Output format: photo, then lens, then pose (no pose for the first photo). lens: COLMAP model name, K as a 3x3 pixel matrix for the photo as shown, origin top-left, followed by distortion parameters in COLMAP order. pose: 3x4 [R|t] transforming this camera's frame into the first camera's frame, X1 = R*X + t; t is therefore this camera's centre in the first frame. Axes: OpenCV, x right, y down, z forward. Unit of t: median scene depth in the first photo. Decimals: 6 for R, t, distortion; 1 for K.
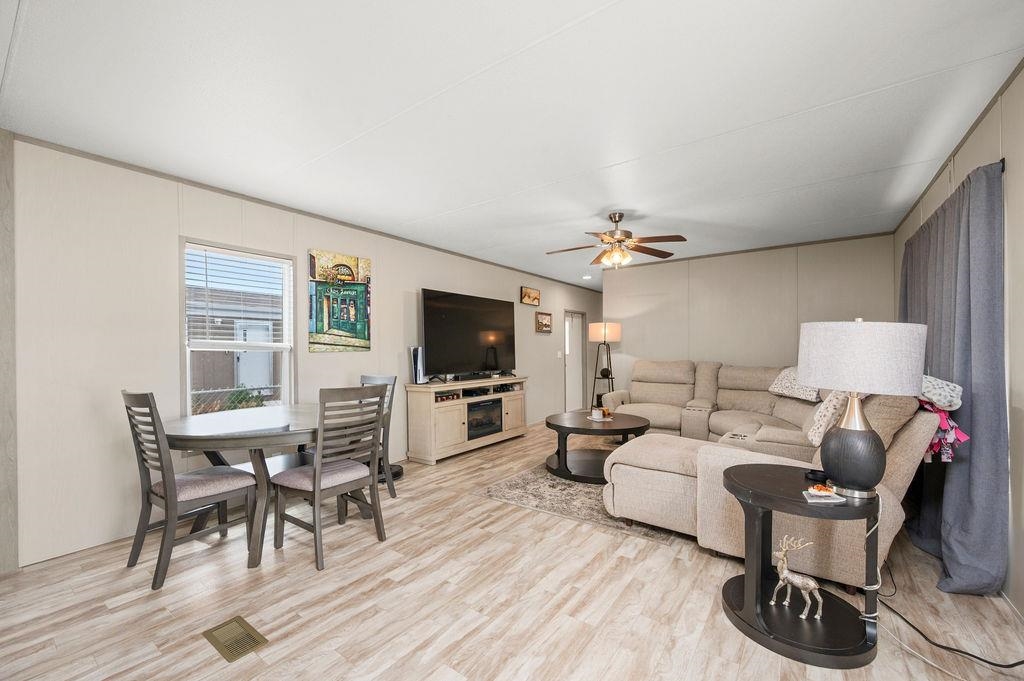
lens RADIAL K [[408.7, 0, 514.1], [0, 408.7, 352.1], [0, 0, 1]] dist [-0.000130, 0.000066]
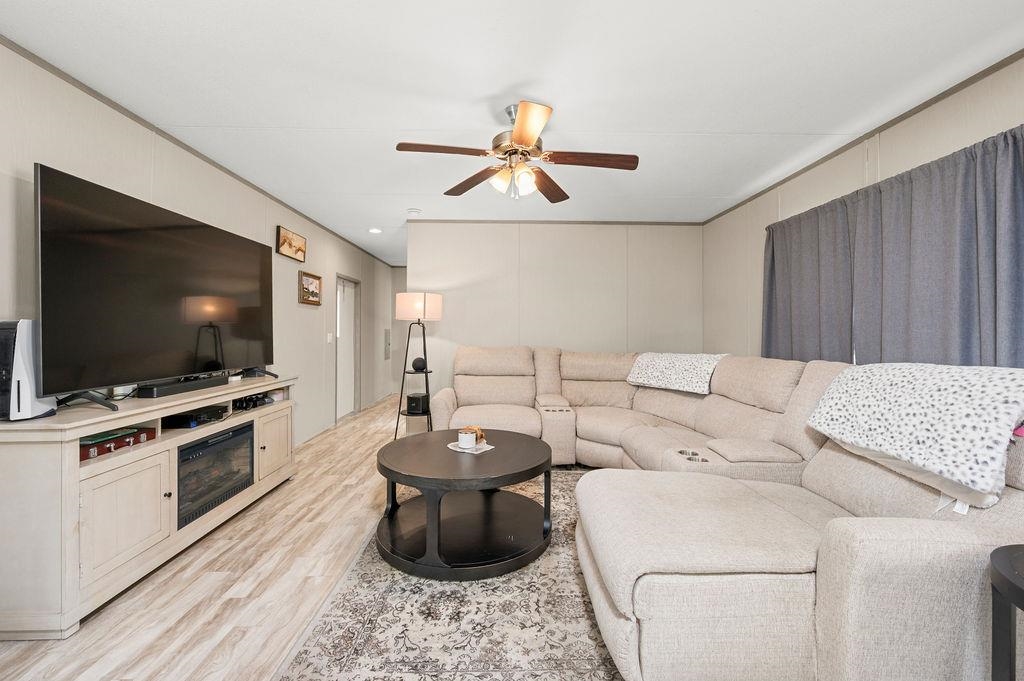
lens RADIAL K [[414.0, 0, 510.4], [0, 414.0, 330.0], [0, 0, 1]] dist [-0.001537, -0.000201]
pose [[0.801109, 0.012813, 0.598381, -0.111939], [-0.006358, 0.999897, -0.012898, -0.000931], [-0.598485, 0.006528, 0.801108, 0.485611]]
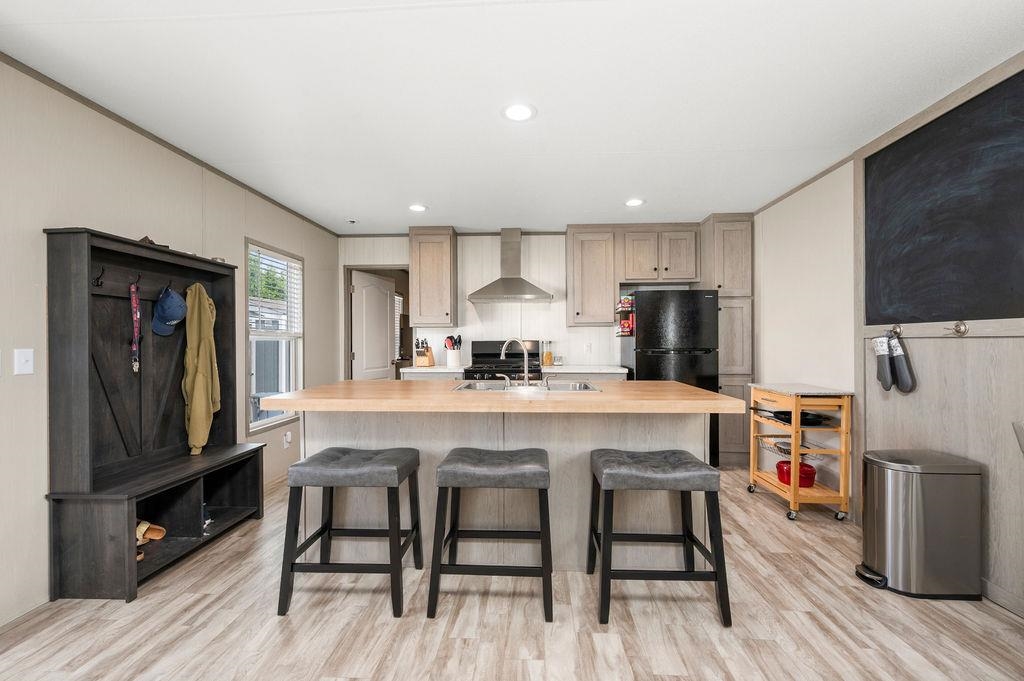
lens RADIAL K [[410.7, 0, 515.6], [0, 410.7, 339.1], [0, 0, 1]] dist [0.000399, 0.000201]
pose [[-0.836833, 0.007338, -0.547408, -0.060912], [0.007801, 0.999968, 0.001479, -0.001777], [0.547402, -0.003032, -0.836864, 0.556635]]
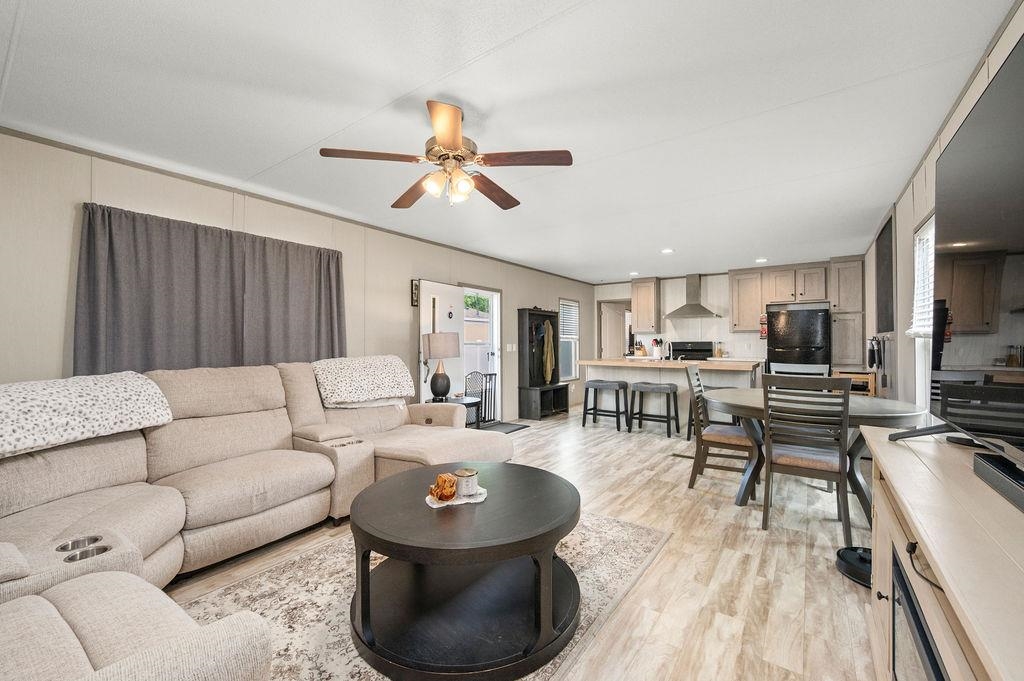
lens RADIAL K [[414.0, 0, 510.4], [0, 414.0, 330.0], [0, 0, 1]] dist [-0.001537, -0.000201]
pose [[-0.999941, 0.008743, 0.006419, 0.152712], [0.008573, 0.999624, -0.026052, -0.006992], [-0.006644, -0.025995, -0.999640, 1.500163]]
